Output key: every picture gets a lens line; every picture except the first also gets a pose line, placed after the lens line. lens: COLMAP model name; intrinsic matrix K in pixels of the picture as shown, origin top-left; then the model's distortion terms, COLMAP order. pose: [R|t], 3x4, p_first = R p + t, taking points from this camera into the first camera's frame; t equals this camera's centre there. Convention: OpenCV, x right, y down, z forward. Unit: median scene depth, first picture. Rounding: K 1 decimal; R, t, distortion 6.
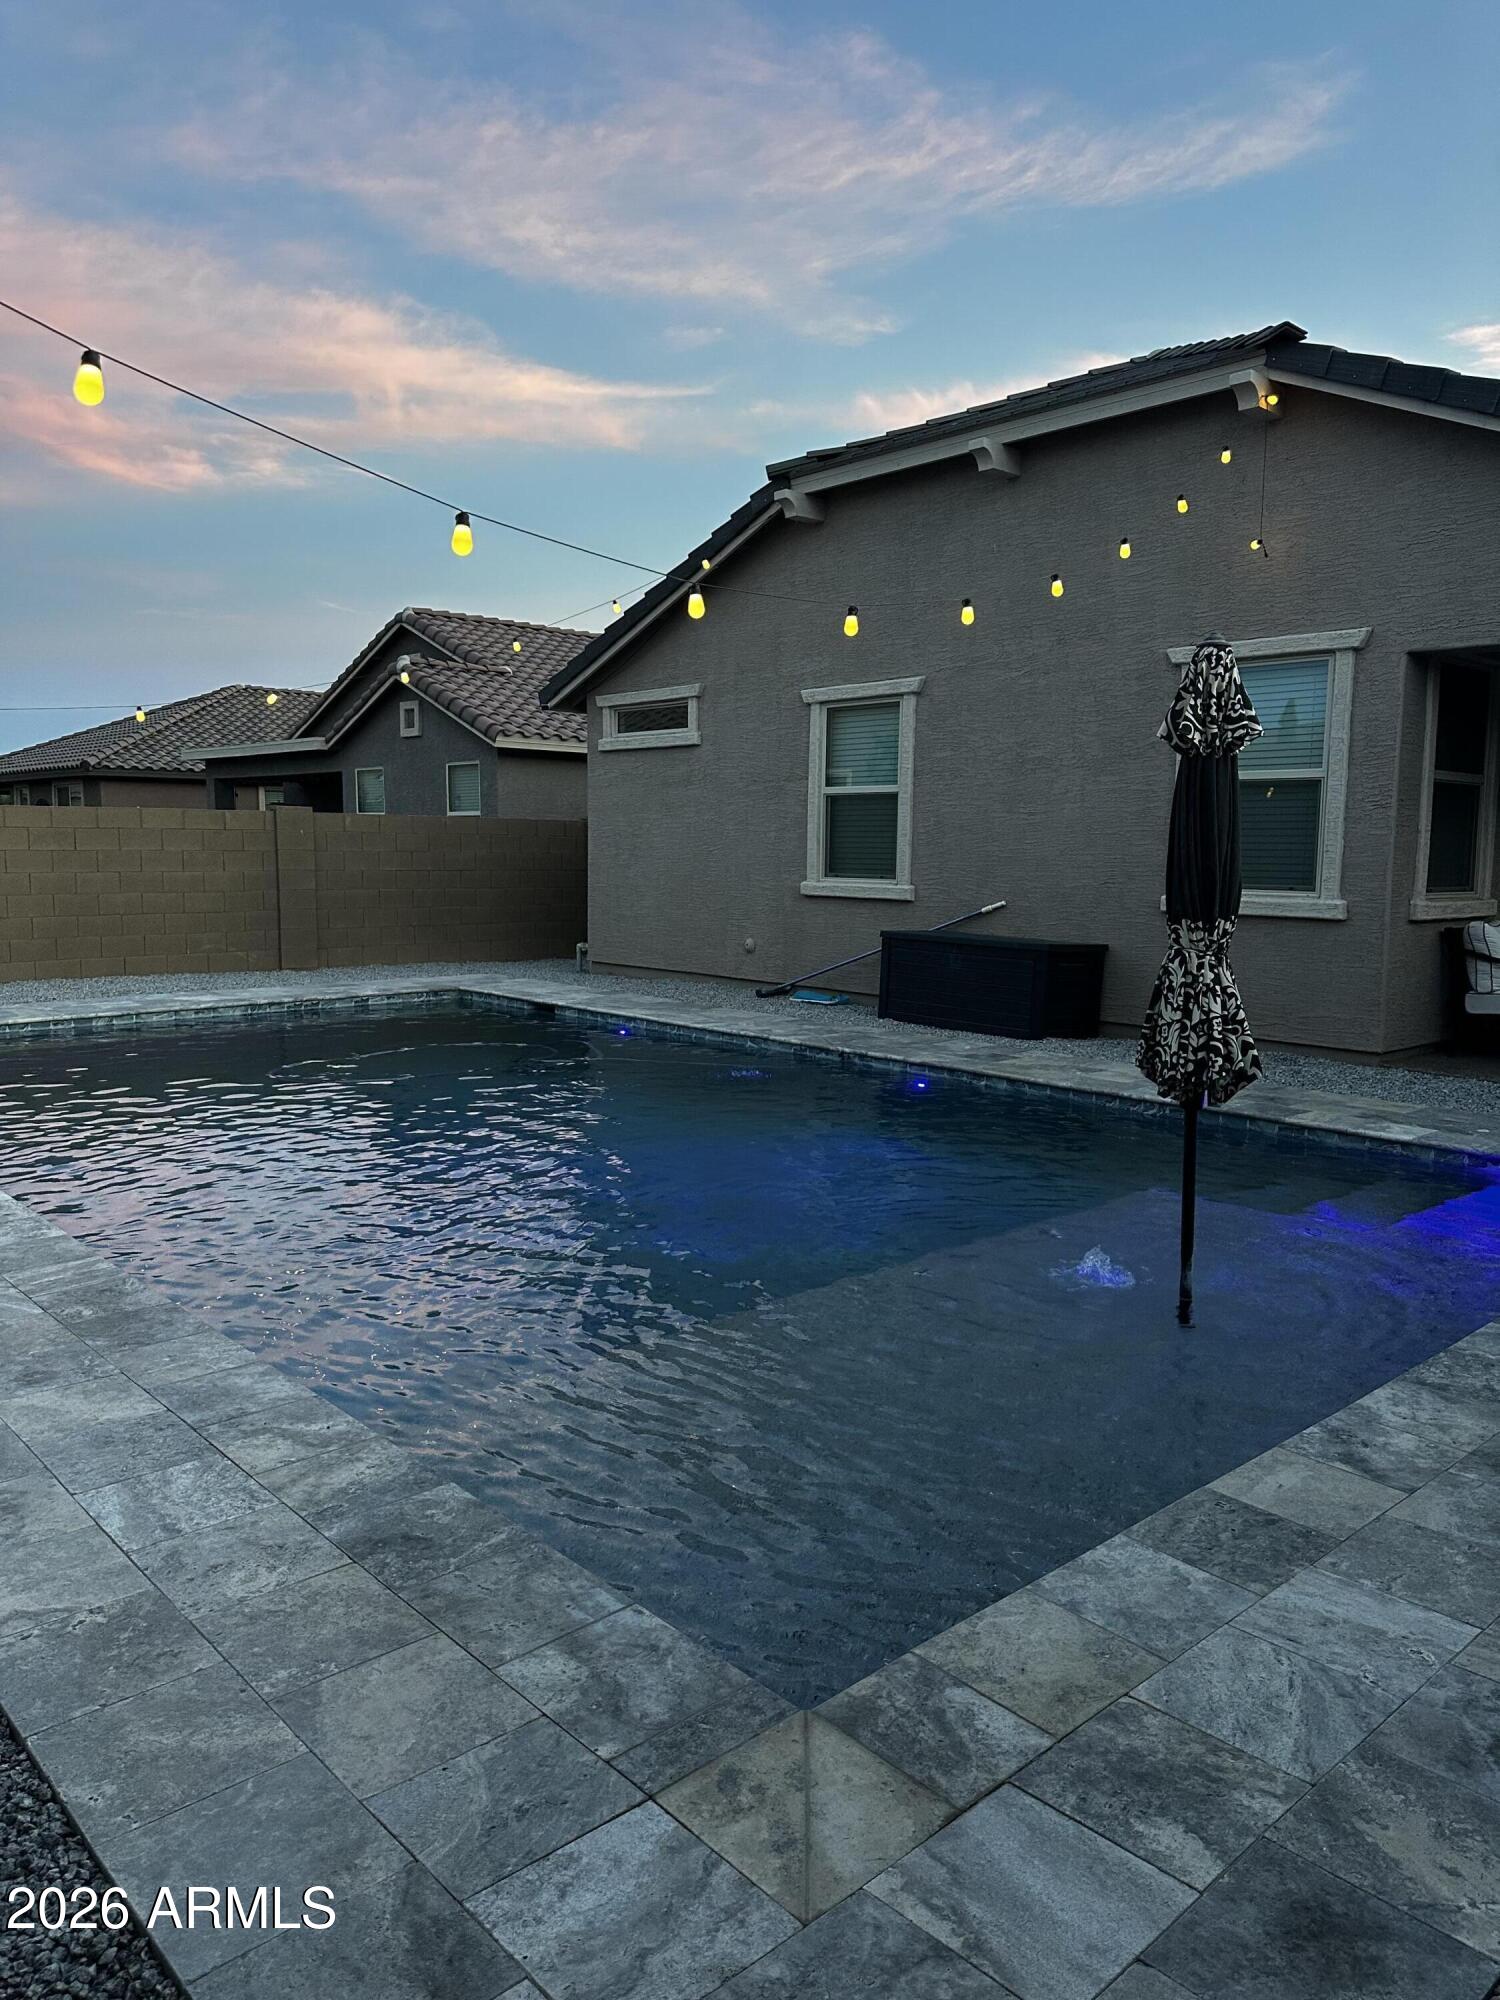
lens RADIAL K [[1402.7, 0, 737.5], [0, 1402.7, 1001.5], [0, 0, 1]] dist [0.068401, -0.086153]
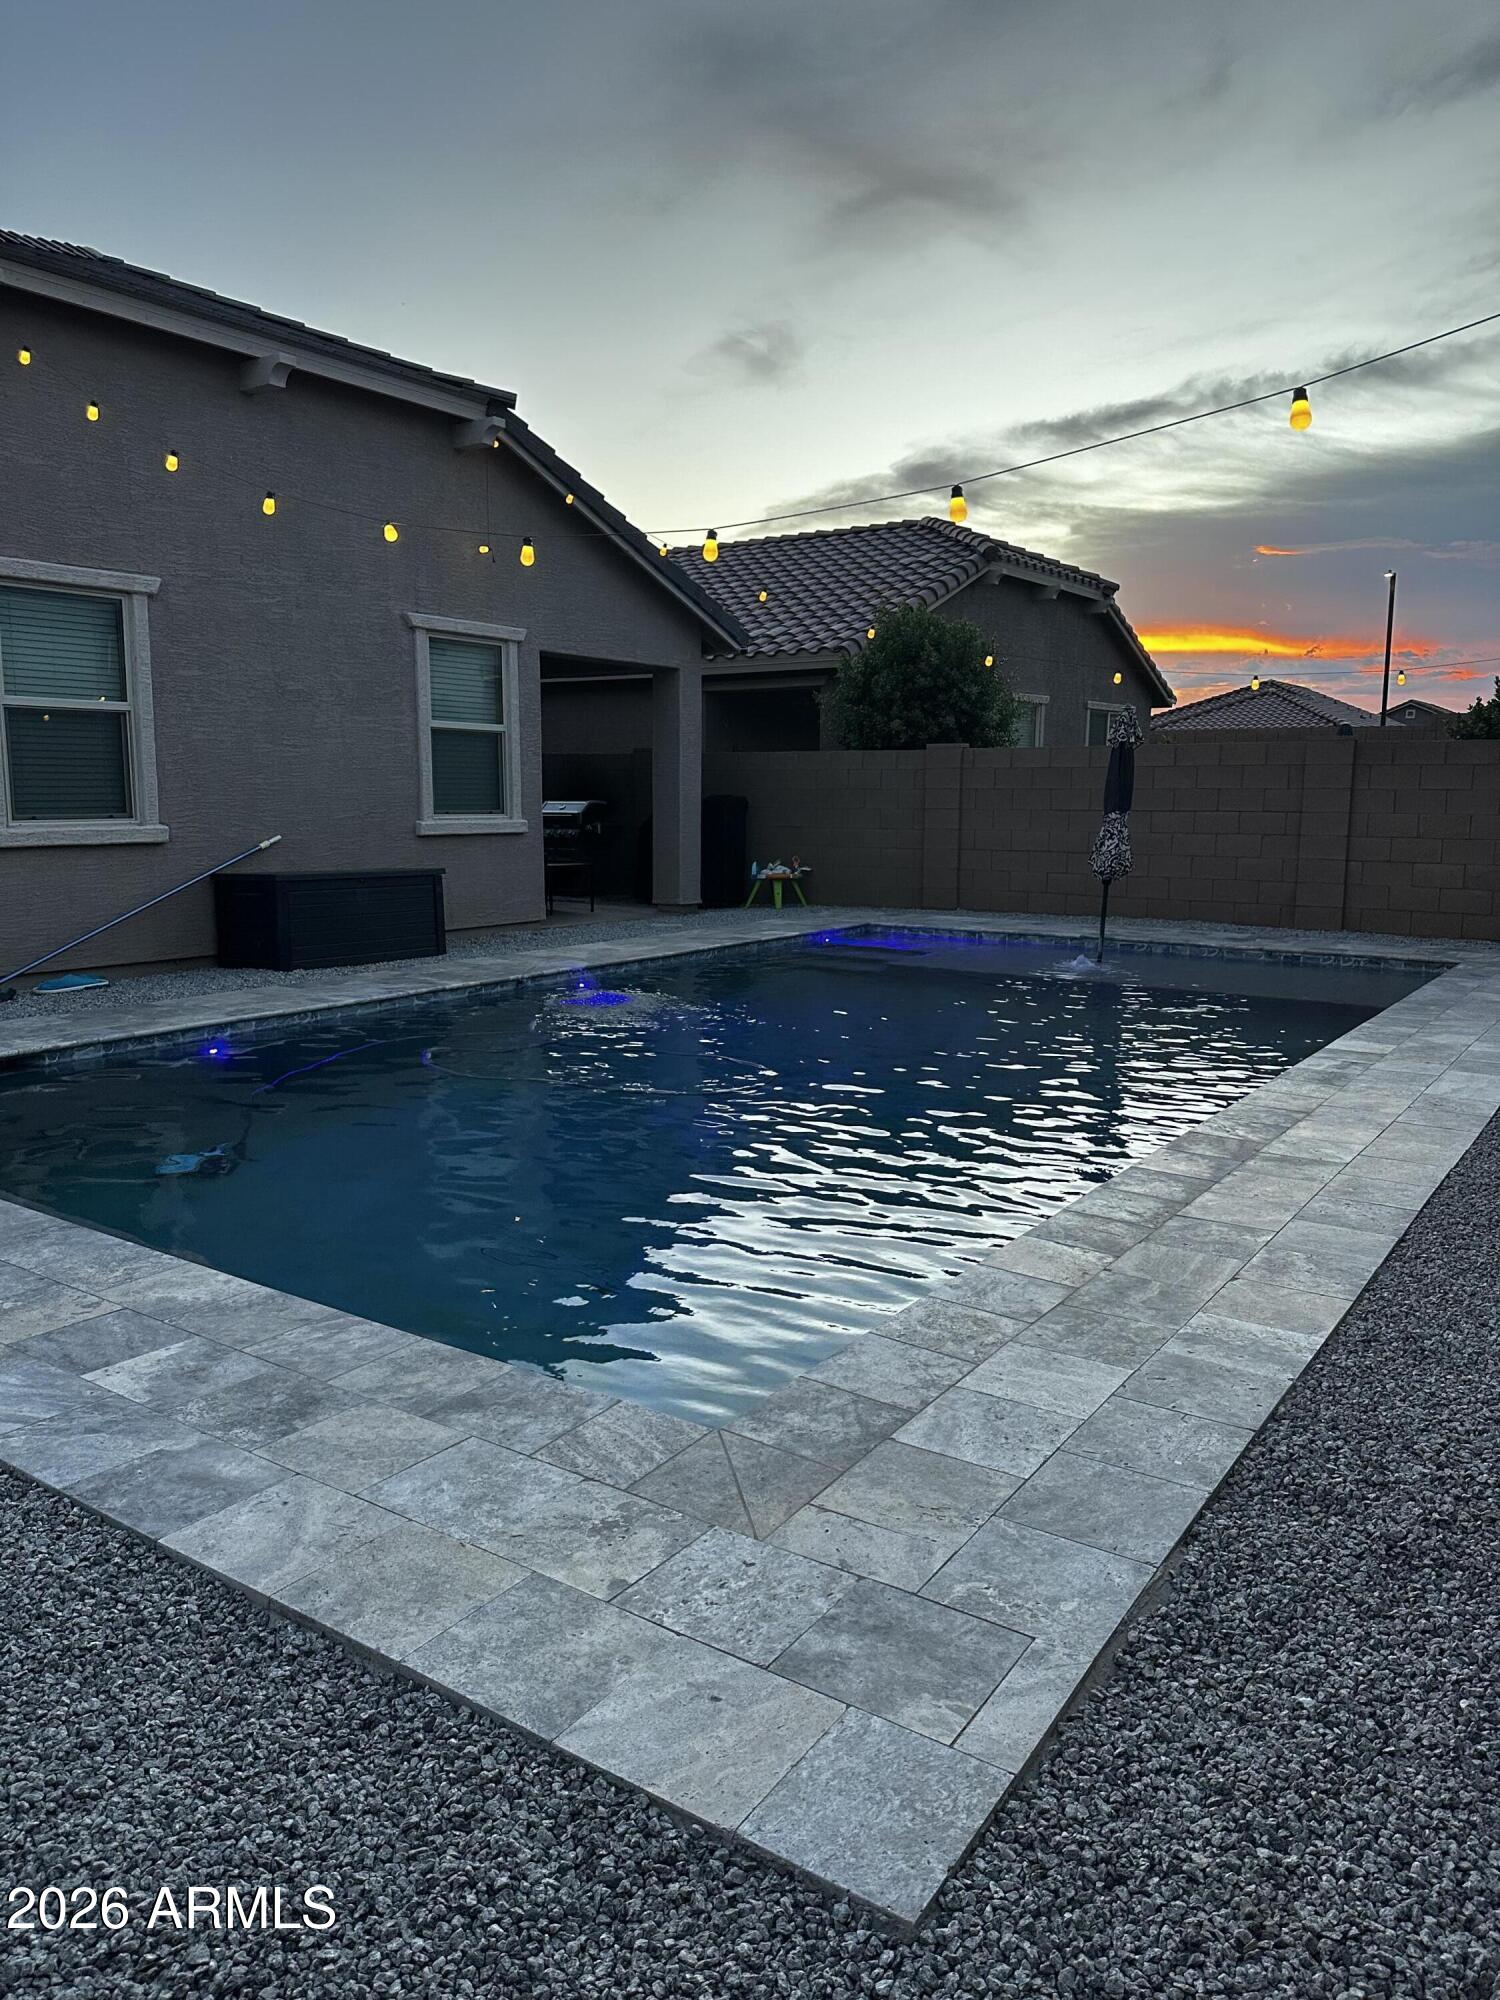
lens RADIAL K [[1402.7, 0, 737.5], [0, 1402.7, 1001.5], [0, 0, 1]] dist [0.068401, -0.086153]
pose [[-0.222440, -0.160728, 0.961606, -0.796787], [0.097713, 0.977676, 0.186017, -0.104187], [-0.970037, 0.135339, -0.201769, 0.855584]]
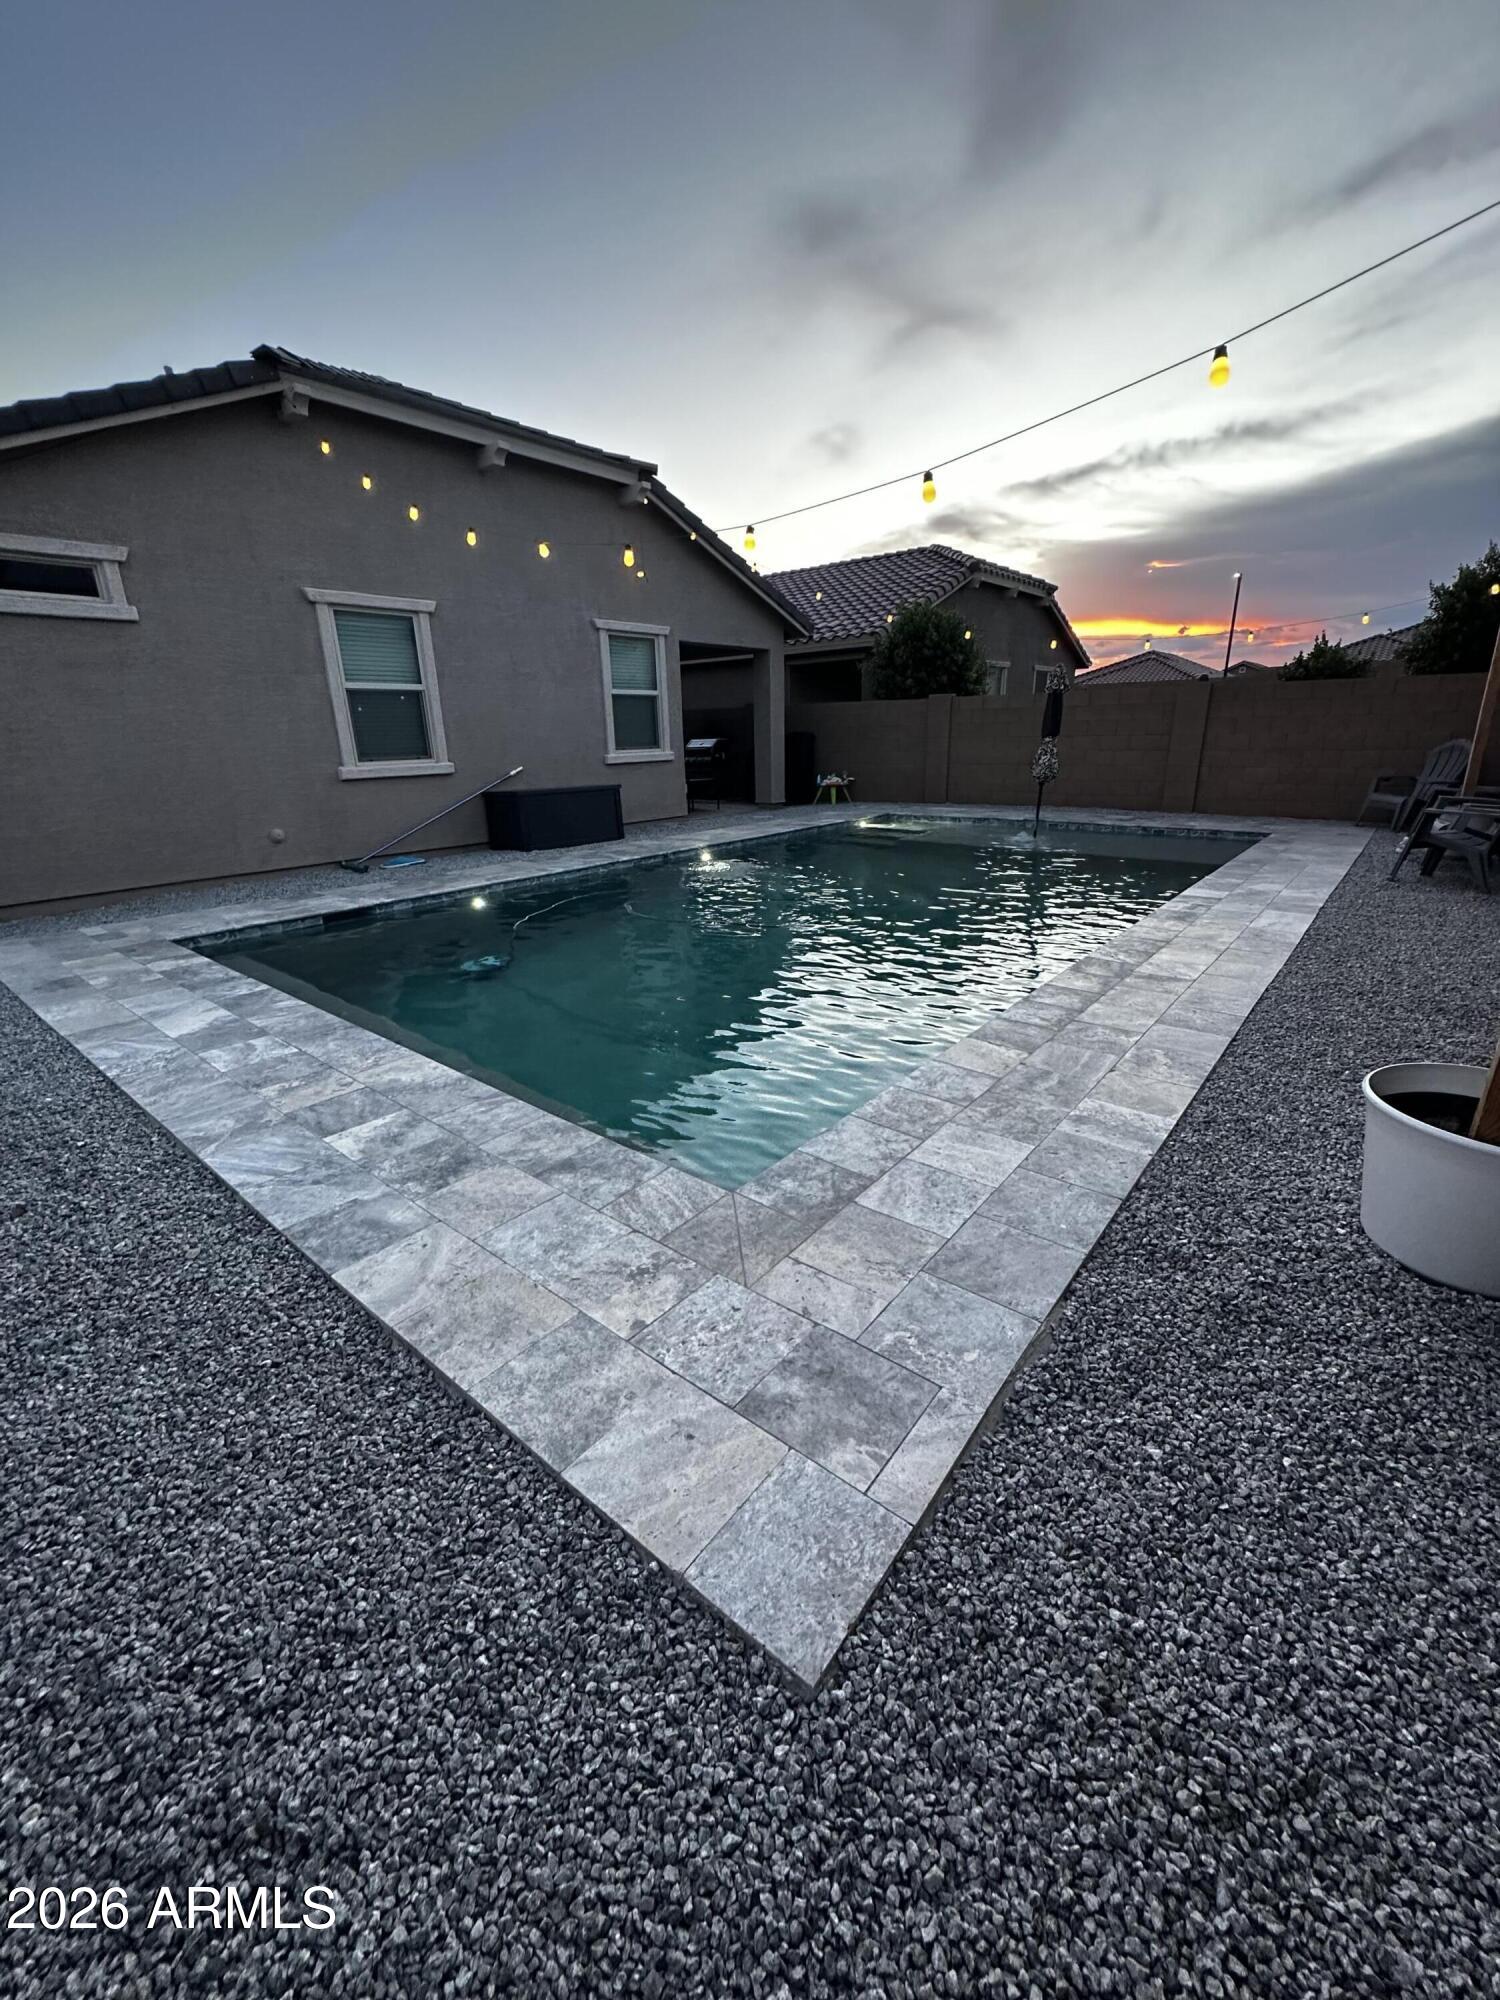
lens RADIAL K [[797.9, 0, 747.1], [0, 797.9, 1004.7], [0, 0, 1]] dist [-0.002244, -0.000366]
pose [[-0.138498, -0.330247, 0.933678, -0.739778], [0.129187, 0.928684, 0.347643, -0.096903], [-0.981901, 0.168767, -0.085957, 0.824120]]
